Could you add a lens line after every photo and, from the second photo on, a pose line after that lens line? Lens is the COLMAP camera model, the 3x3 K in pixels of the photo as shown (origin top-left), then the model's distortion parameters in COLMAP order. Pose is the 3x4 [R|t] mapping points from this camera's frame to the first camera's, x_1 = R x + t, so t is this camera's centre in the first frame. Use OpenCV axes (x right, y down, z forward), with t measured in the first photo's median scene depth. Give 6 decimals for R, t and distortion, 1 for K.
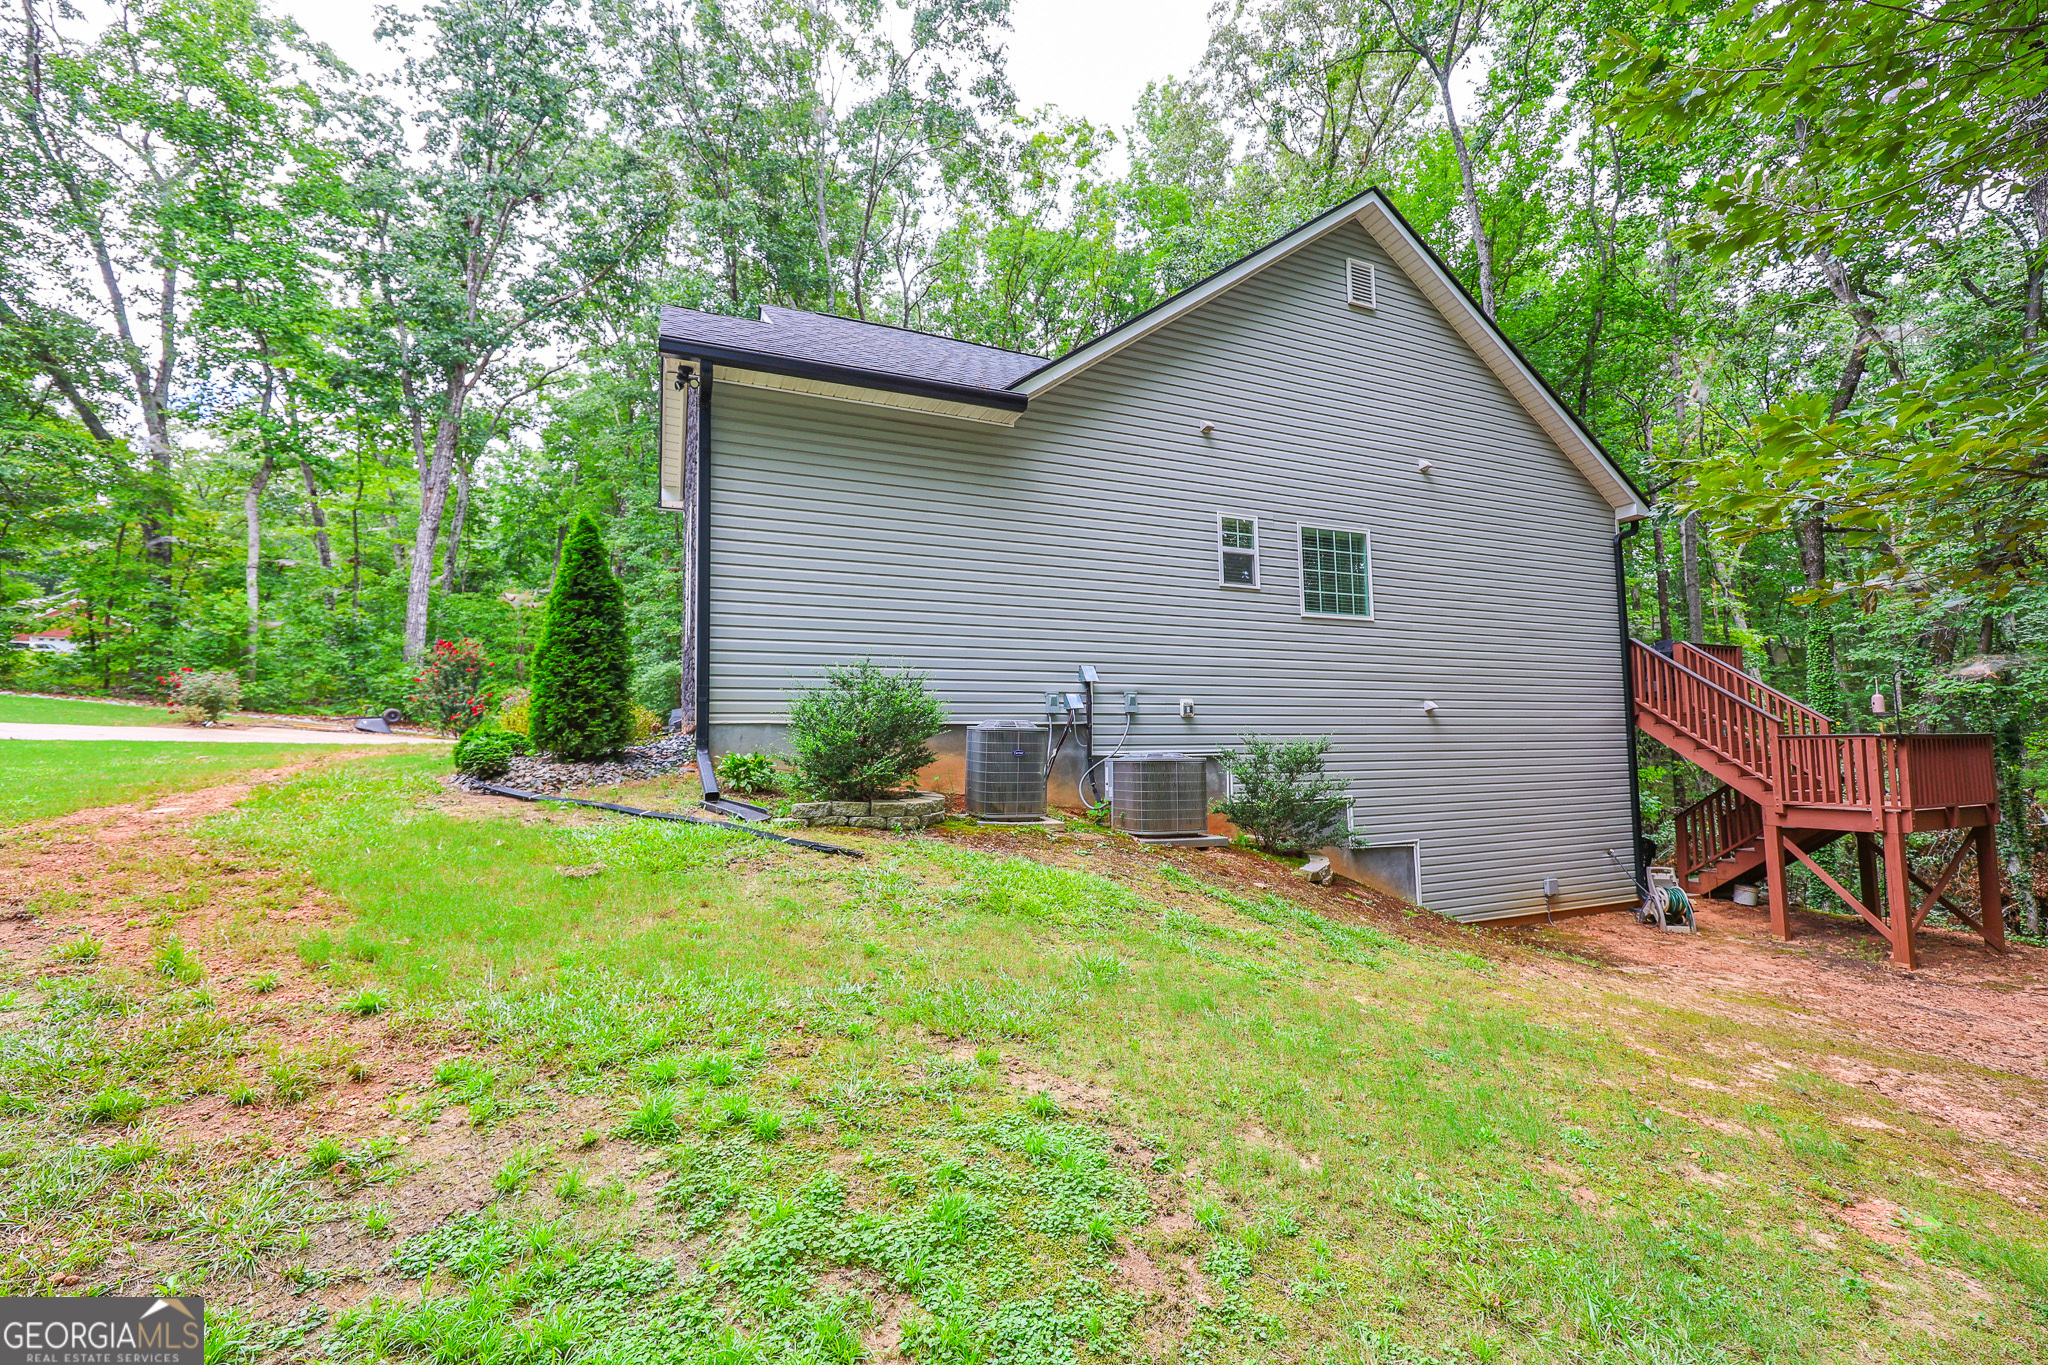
lens RADIAL K [[831.6, 0, 1012.8], [0, 831.6, 690.3], [0, 0, 1]] dist [0.003985, -0.000299]
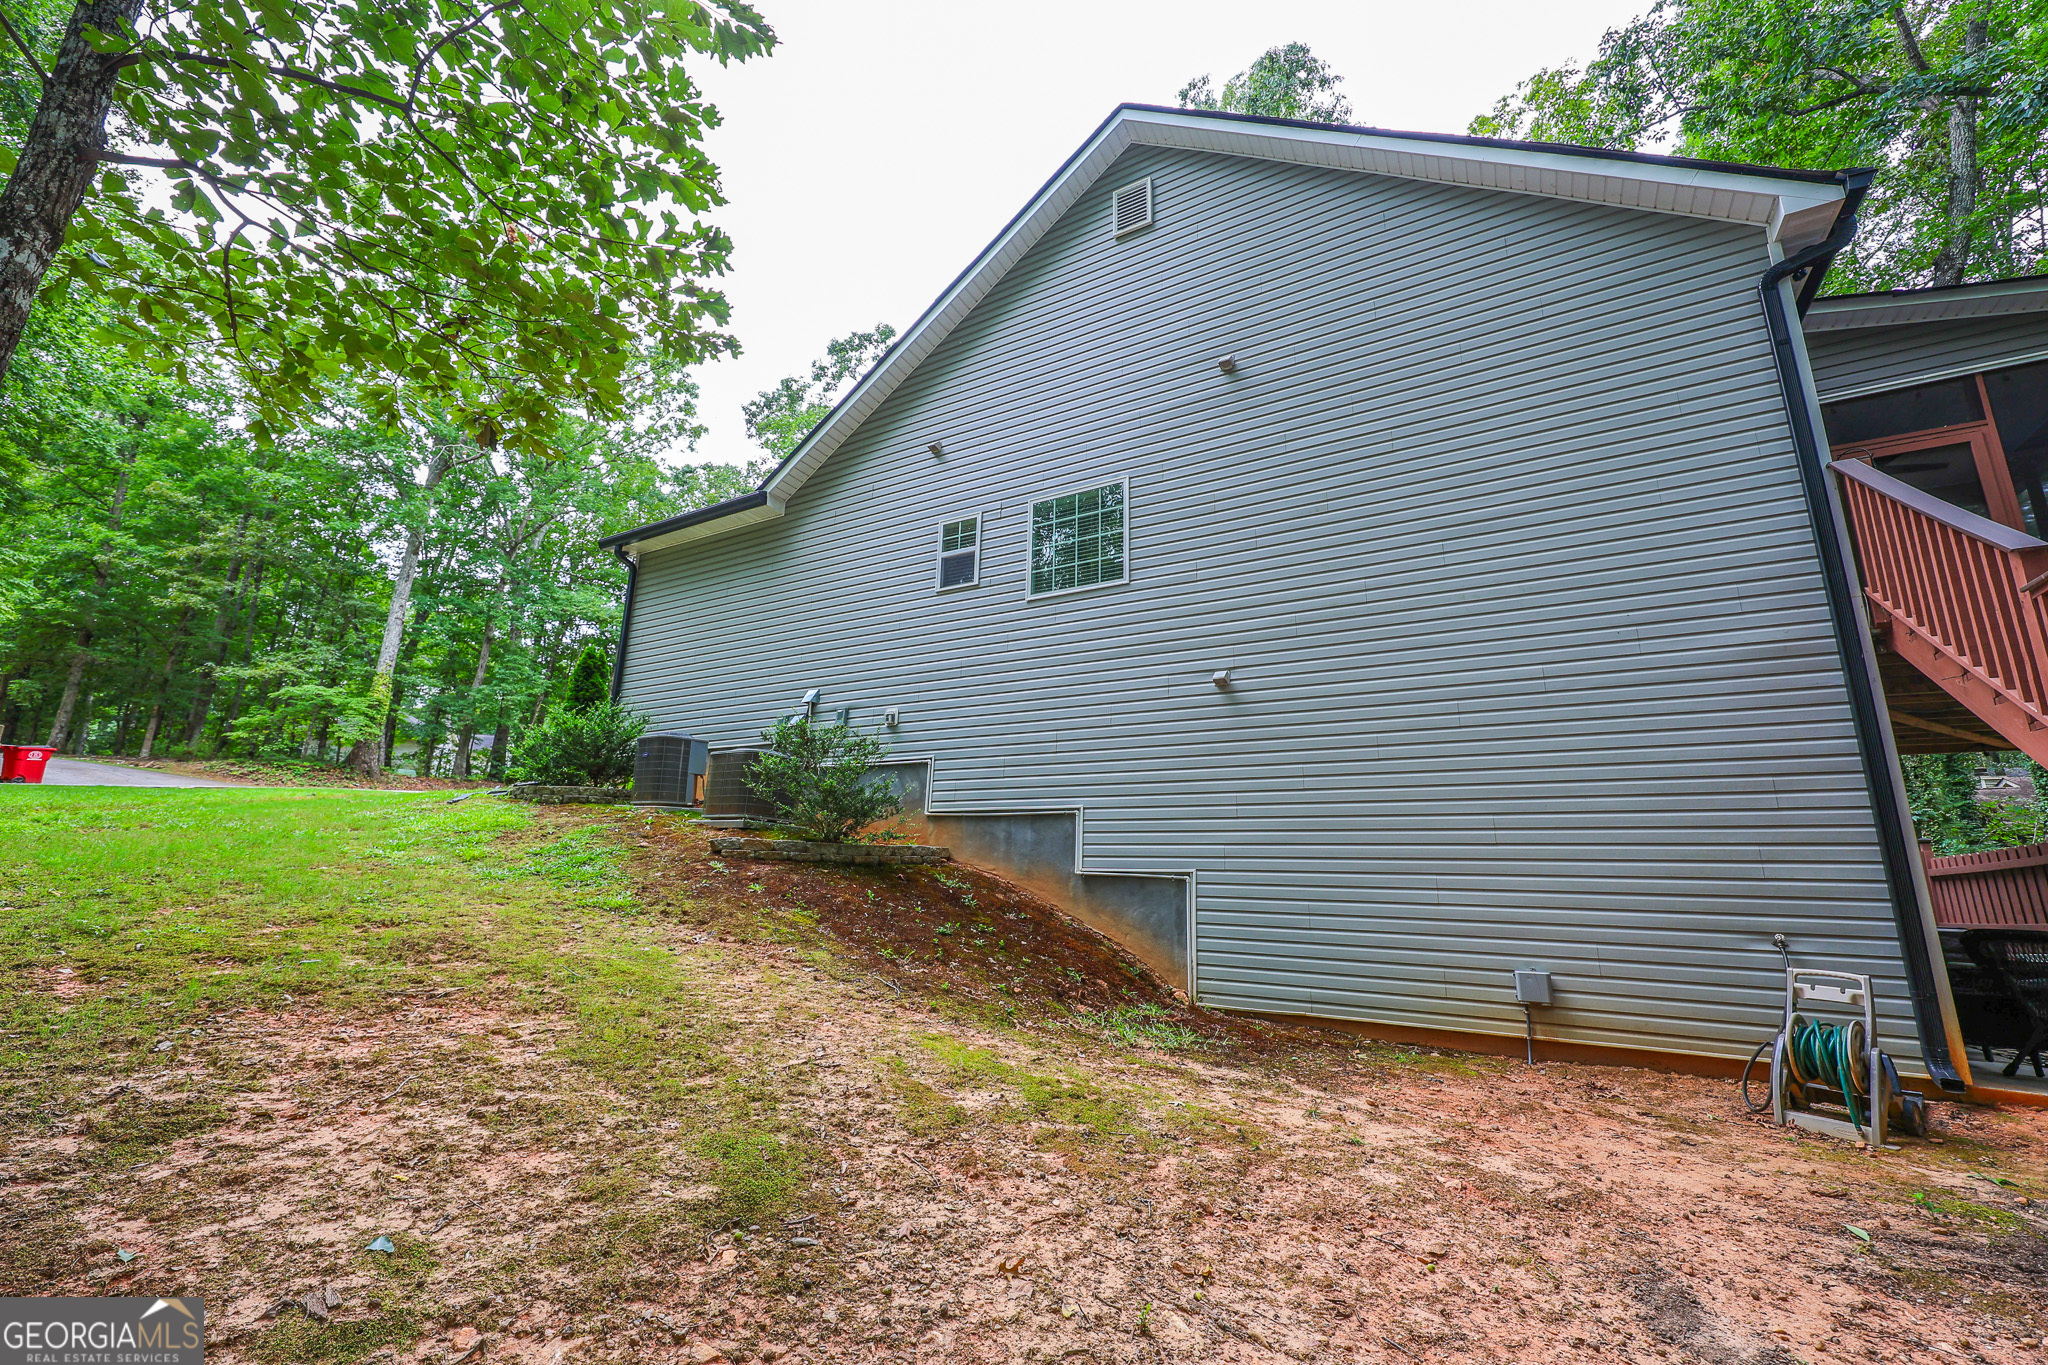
lens RADIAL K [[831.6, 0, 1012.8], [0, 831.6, 690.3], [0, 0, 1]] dist [0.003985, -0.000299]
pose [[0.597766, -0.159301, -0.785684, 1.030410], [0.021653, 0.982909, -0.182815, 0.166310], [0.801378, 0.092268, 0.590999, 0.488761]]
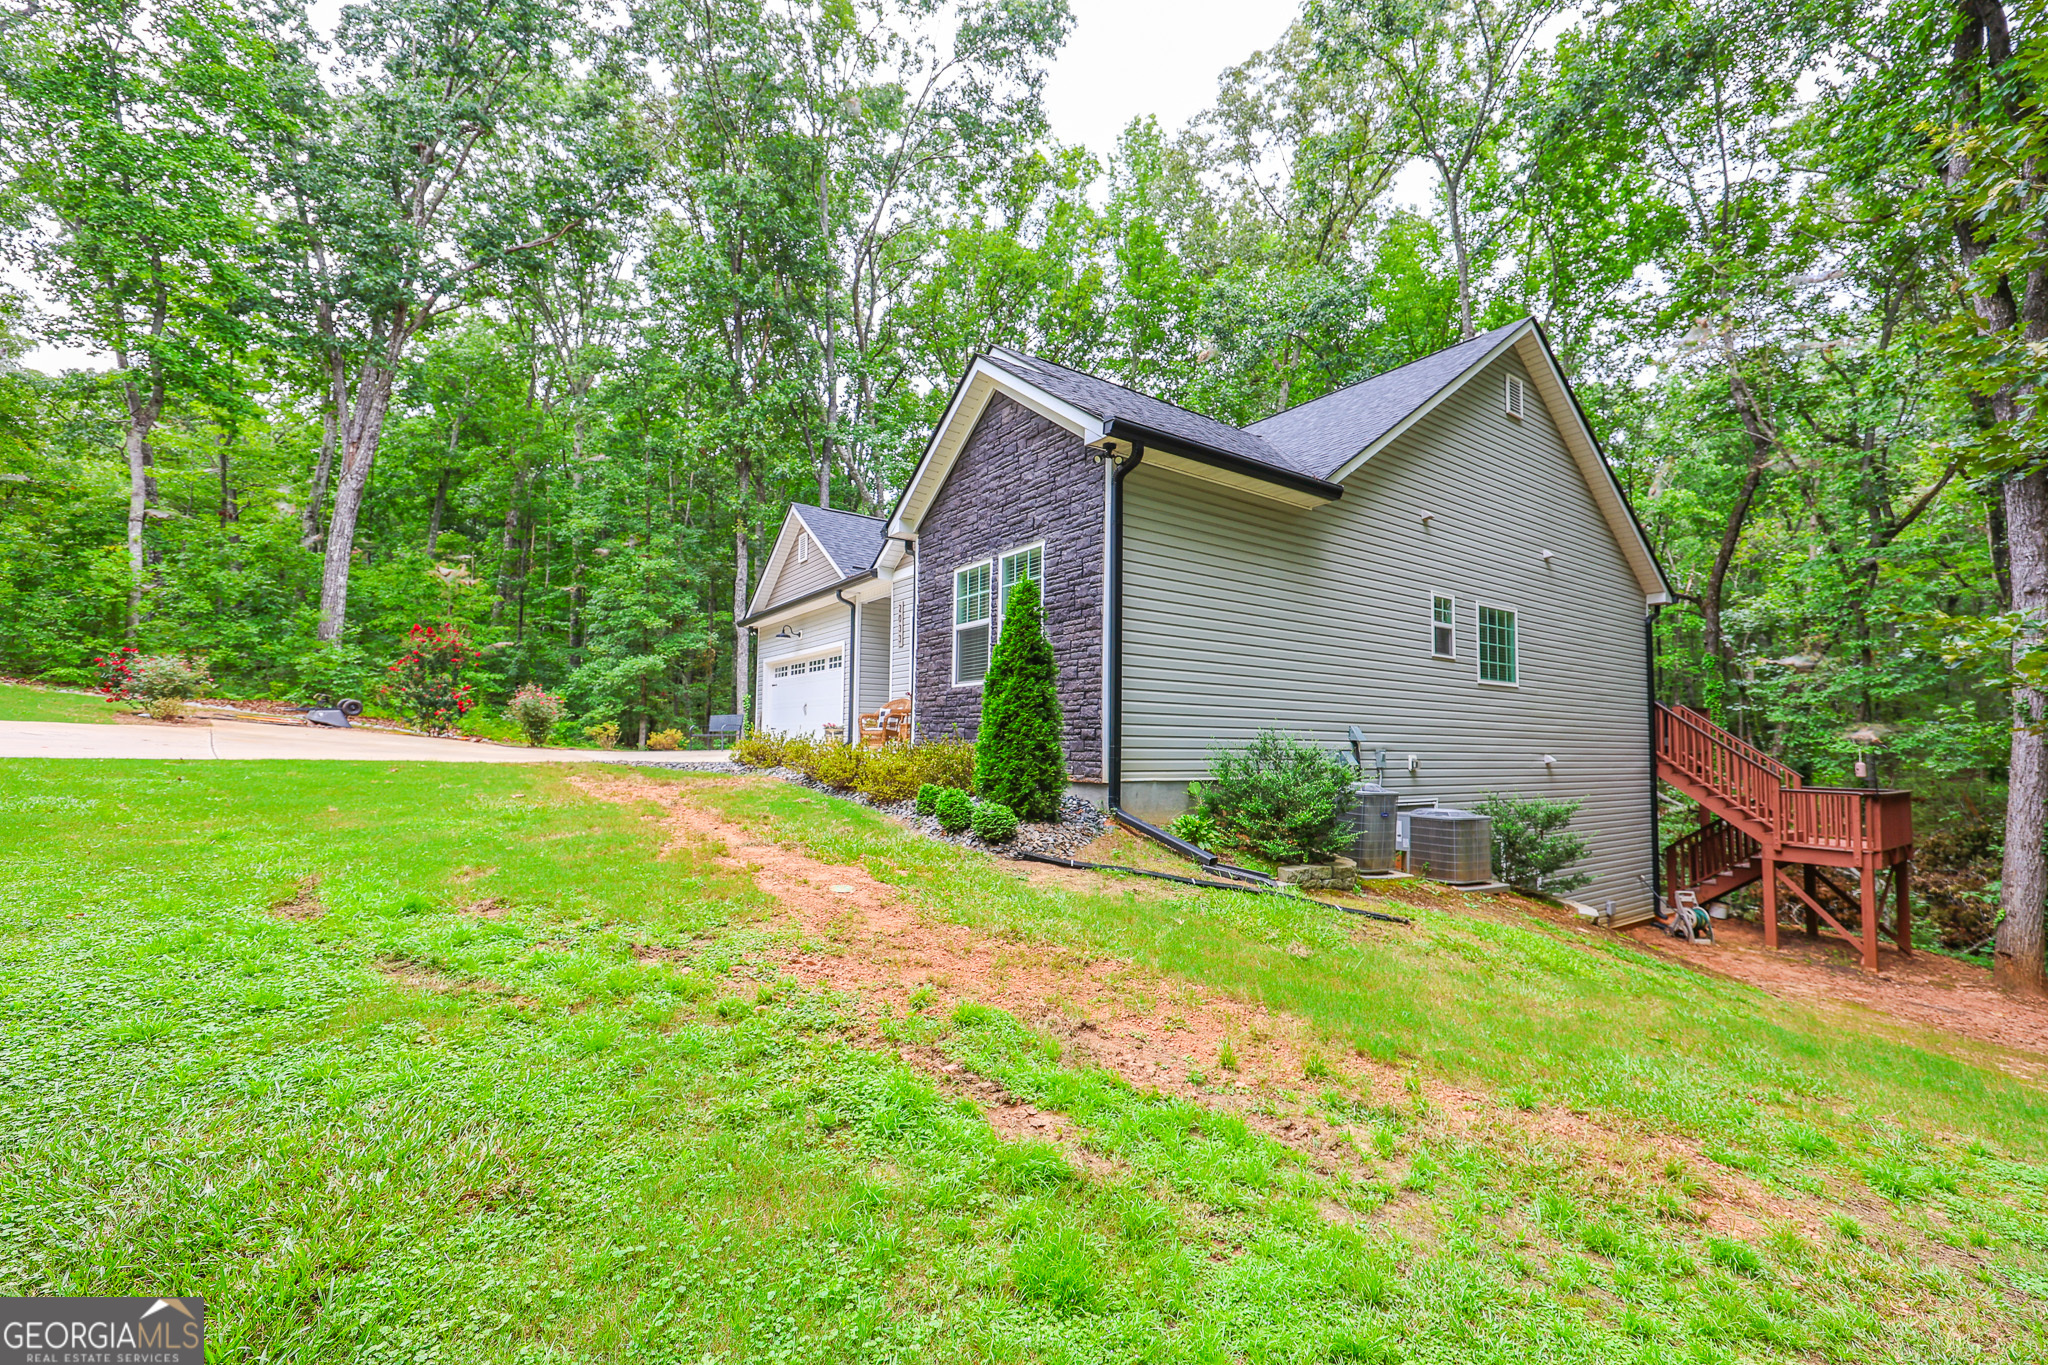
lens RADIAL K [[831.6, 0, 1012.8], [0, 831.6, 690.3], [0, 0, 1]] dist [0.003985, -0.000299]
pose [[0.978369, 0.042653, 0.202423, -0.534460], [-0.045242, 0.998943, 0.008178, -0.059428], [-0.201860, -0.017159, 0.979264, -0.009281]]
